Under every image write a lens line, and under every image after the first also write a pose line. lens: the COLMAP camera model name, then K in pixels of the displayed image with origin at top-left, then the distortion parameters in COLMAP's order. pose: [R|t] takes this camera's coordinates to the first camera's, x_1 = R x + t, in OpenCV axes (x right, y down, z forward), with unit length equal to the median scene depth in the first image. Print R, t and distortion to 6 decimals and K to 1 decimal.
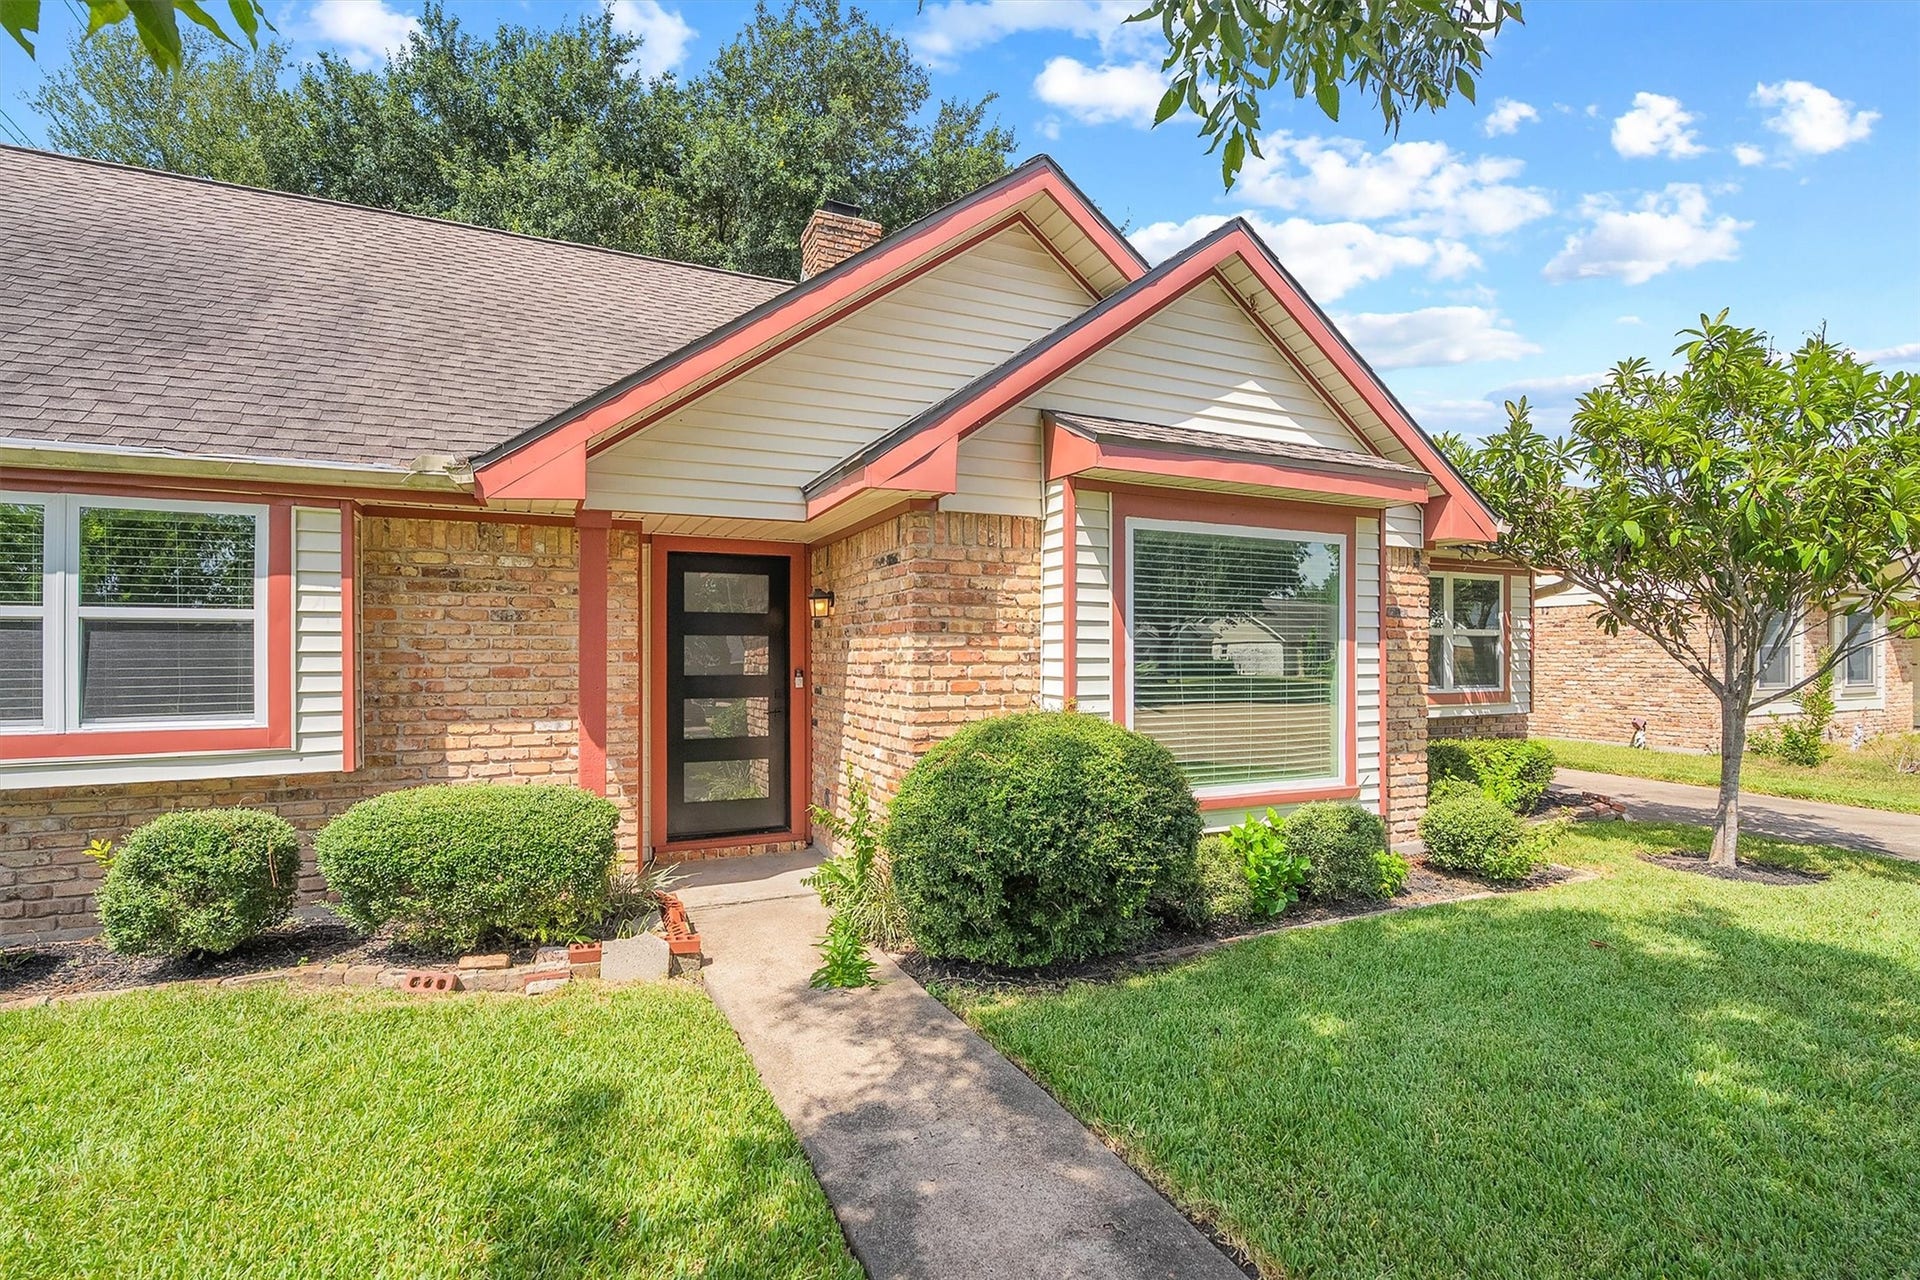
lens RADIAL K [[855.6, 0, 956.9], [0, 855.6, 651.1], [0, 0, 1]] dist [-0.003069, 0.000788]
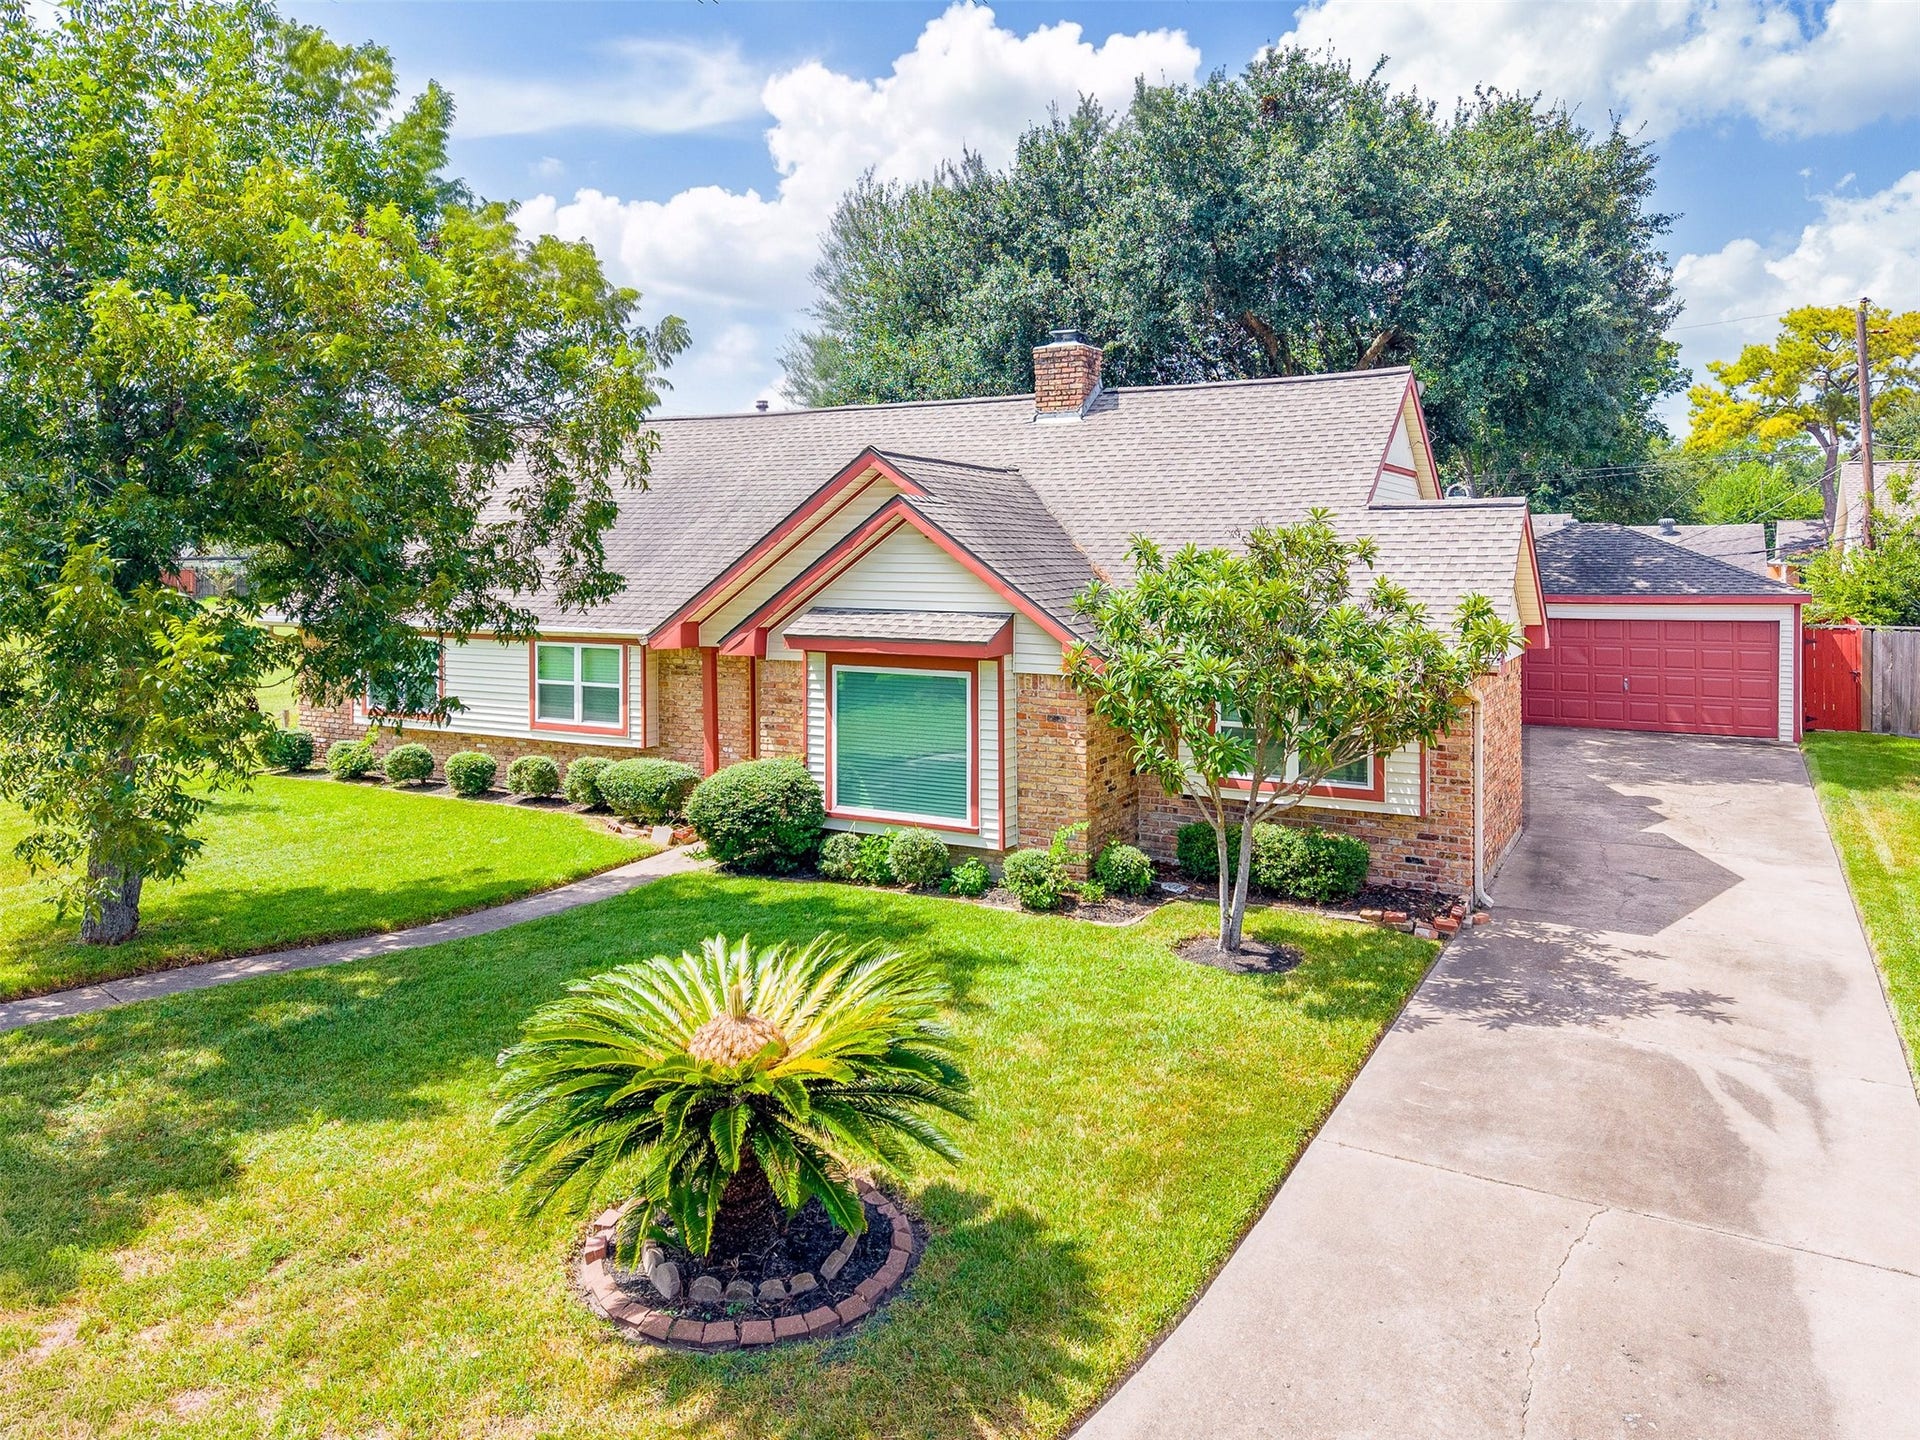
lens RADIAL K [[1227.0, 0, 1053.9], [0, 1227.0, 636.8], [0, 0, 1]] dist [-0.010272, -0.005766]
pose [[0.671373, 0.051527, -0.739326, 2.603613], [-0.013318, 0.998258, 0.057479, -0.388700], [0.741000, -0.028744, 0.670890, -0.497768]]
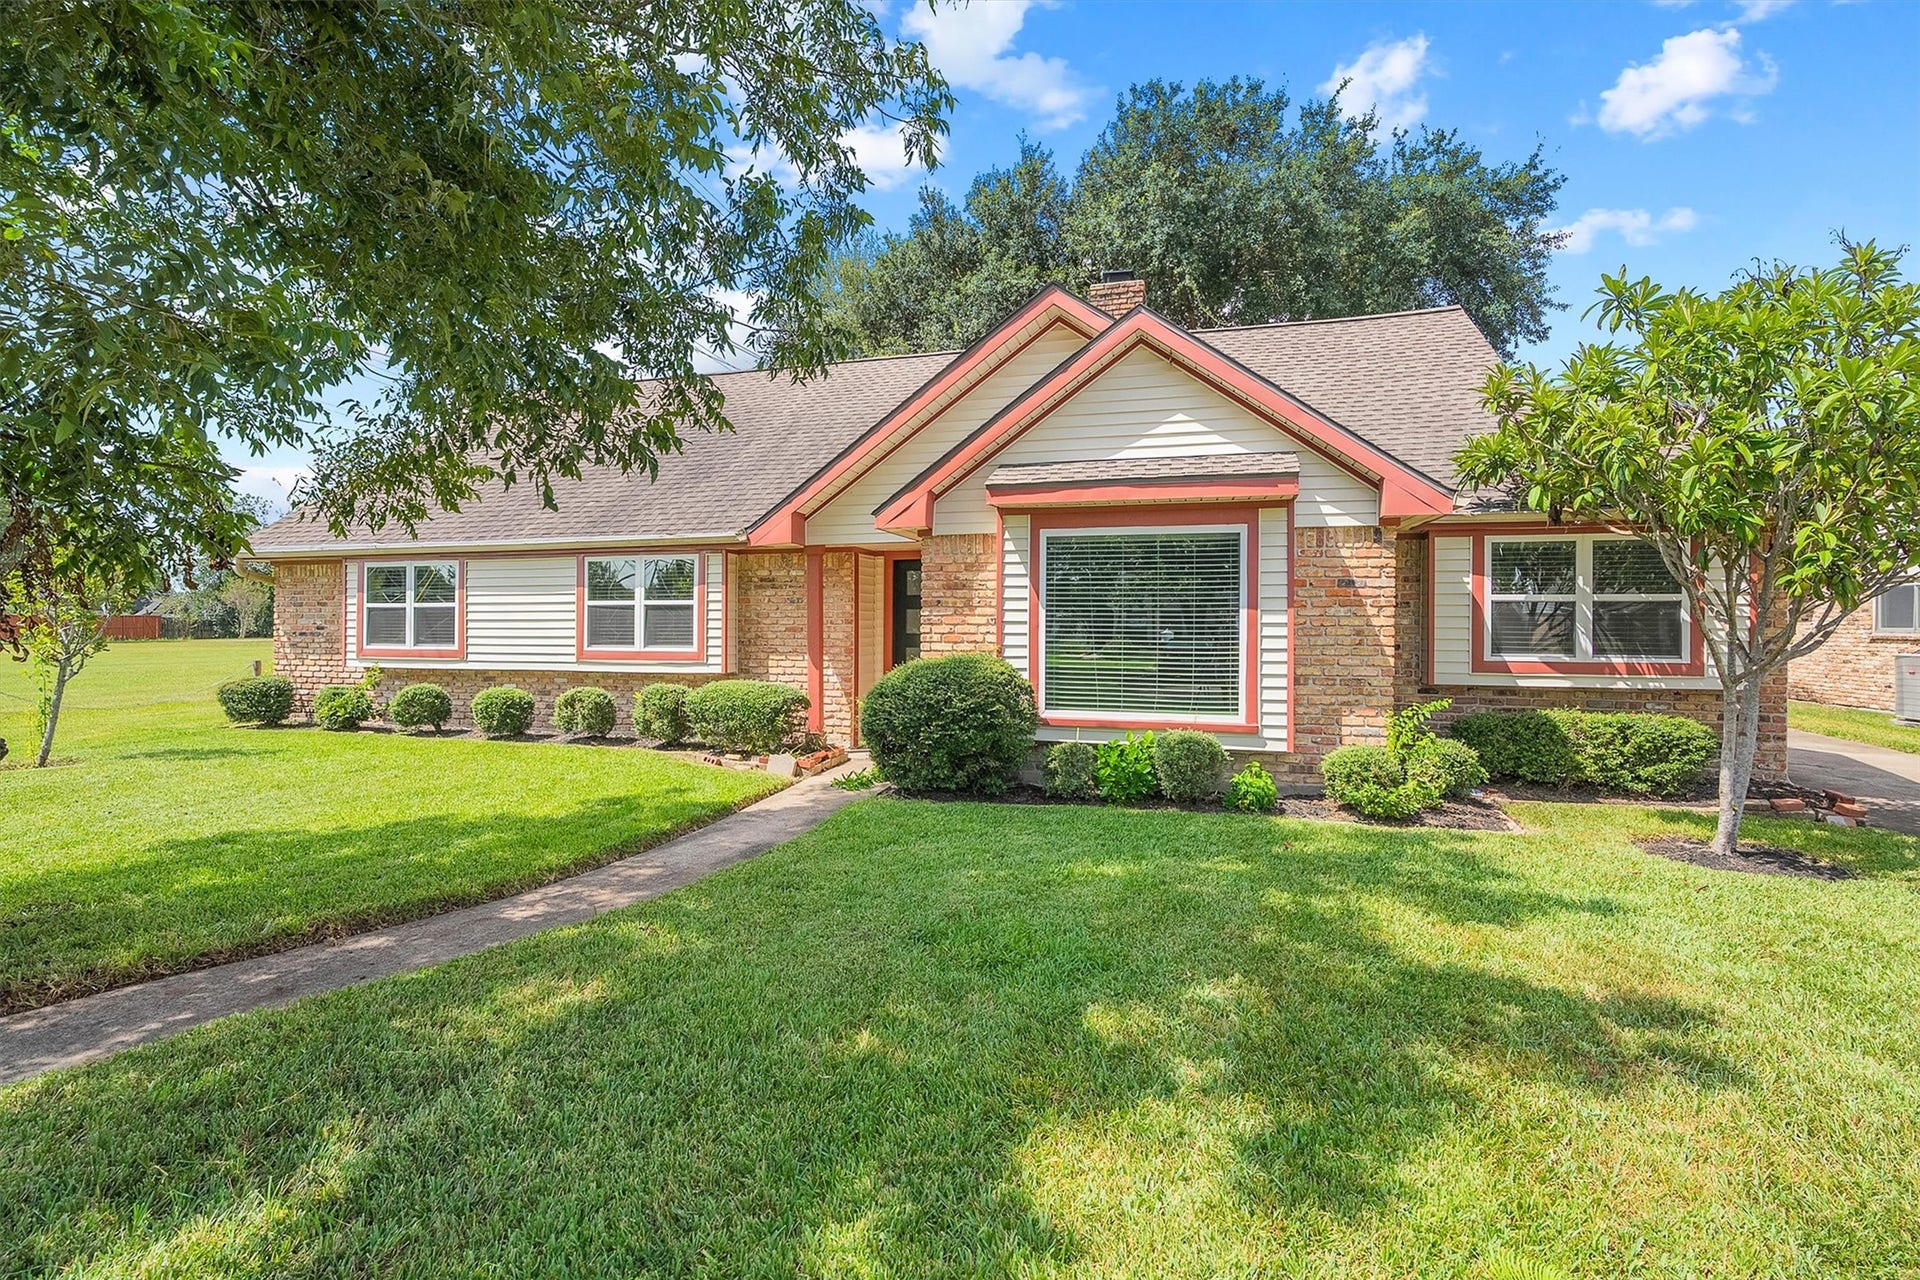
lens RADIAL K [[855.6, 0, 969.4], [0, 855.6, 620.8], [0, 0, 1]] dist [-0.003069, 0.000788]
pose [[0.768924, -0.001631, -0.639338, 1.088340], [-0.001267, 0.999991, -0.004075, 0.013365], [0.639339, 0.003944, 0.768915, -0.262408]]
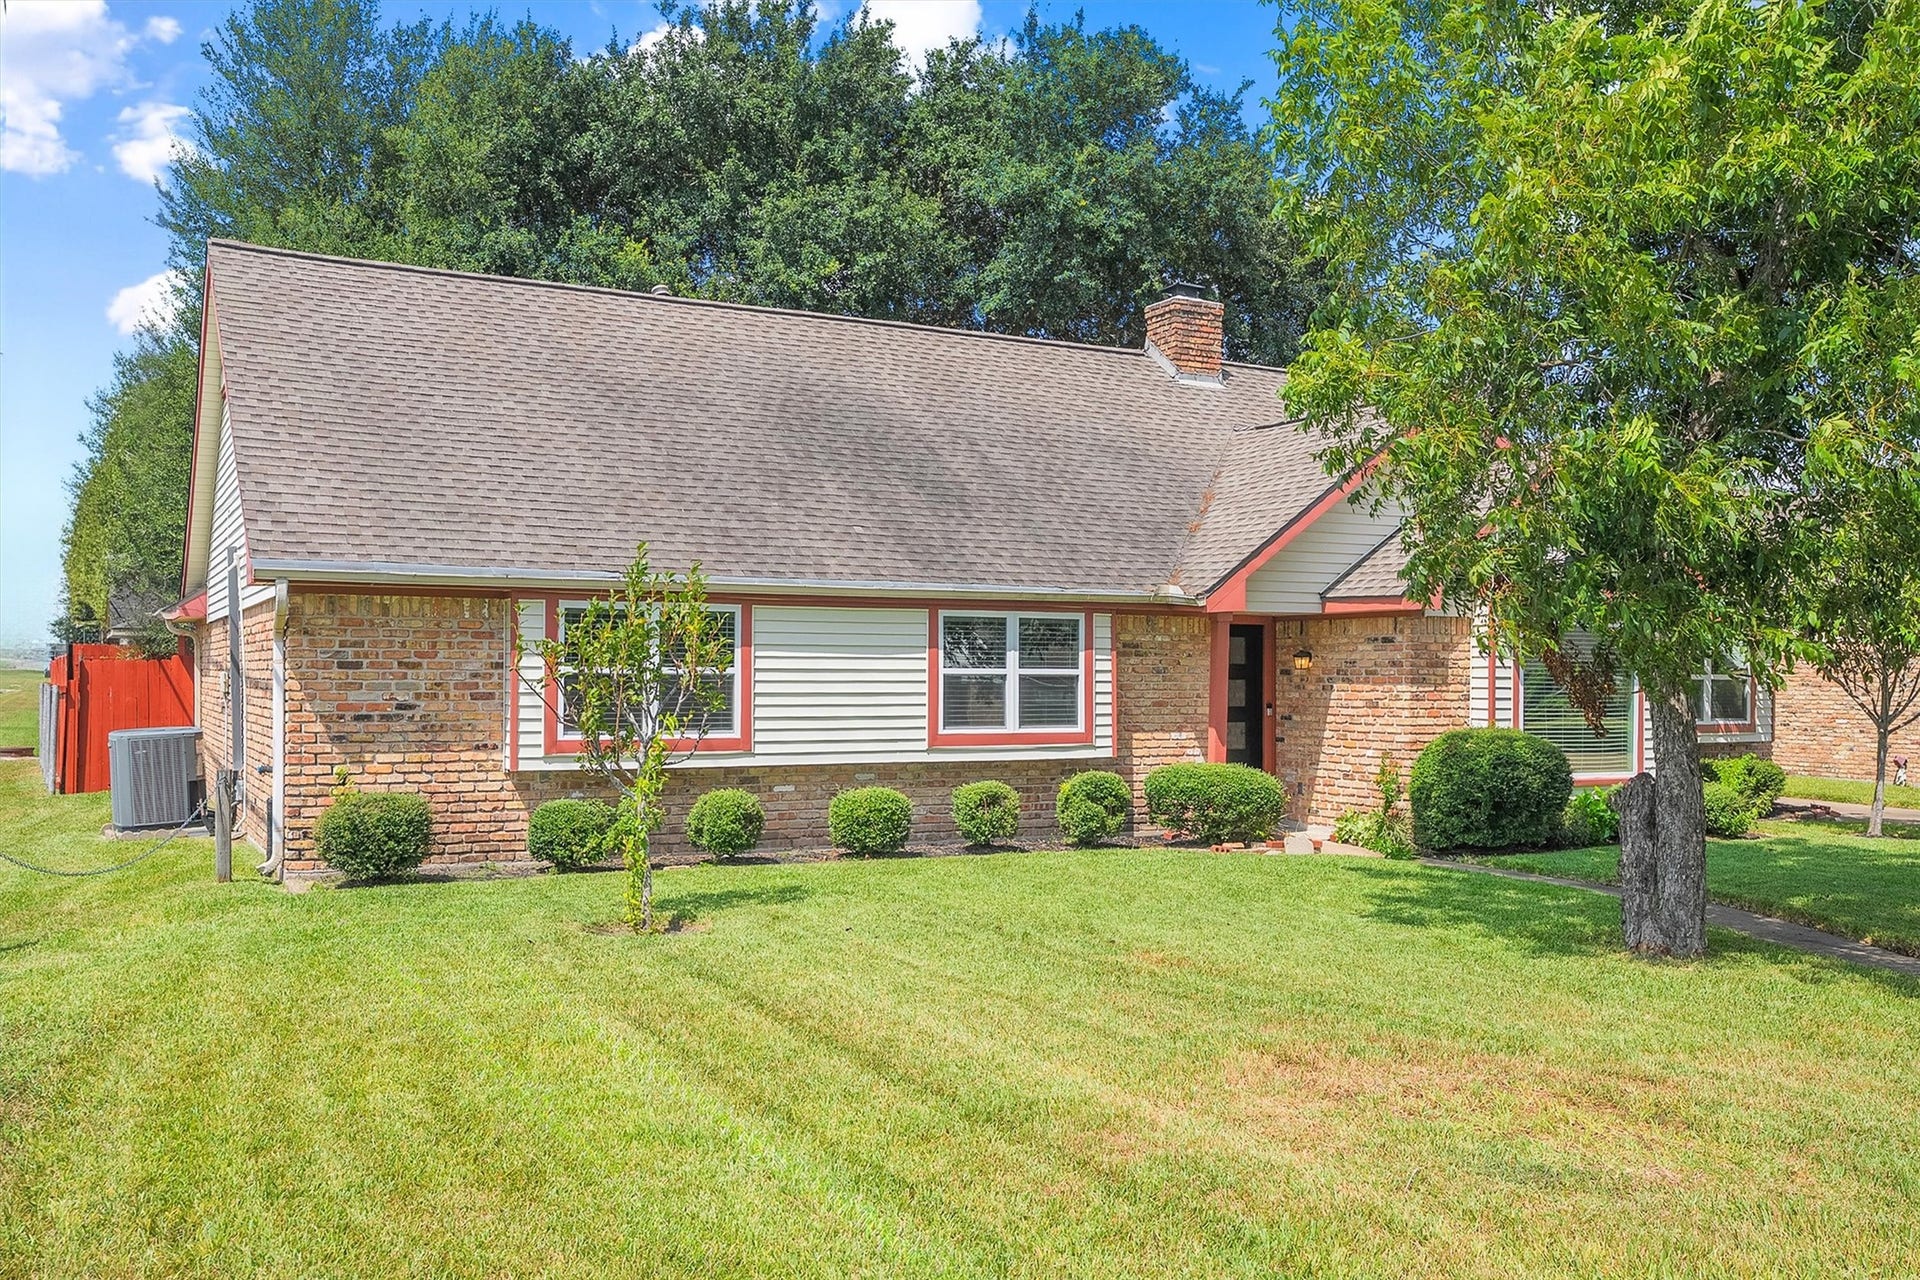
lens RADIAL K [[1613.7, 0, 972.1], [0, 1613.7, 654.3], [0, 0, 1]] dist [-0.003147, -0.005230]
pose [[0.997775, 0.008281, 0.066151, -1.156717], [-0.007671, 0.999926, -0.009471, -0.041537], [-0.066225, 0.008942, 0.997765, -2.258763]]
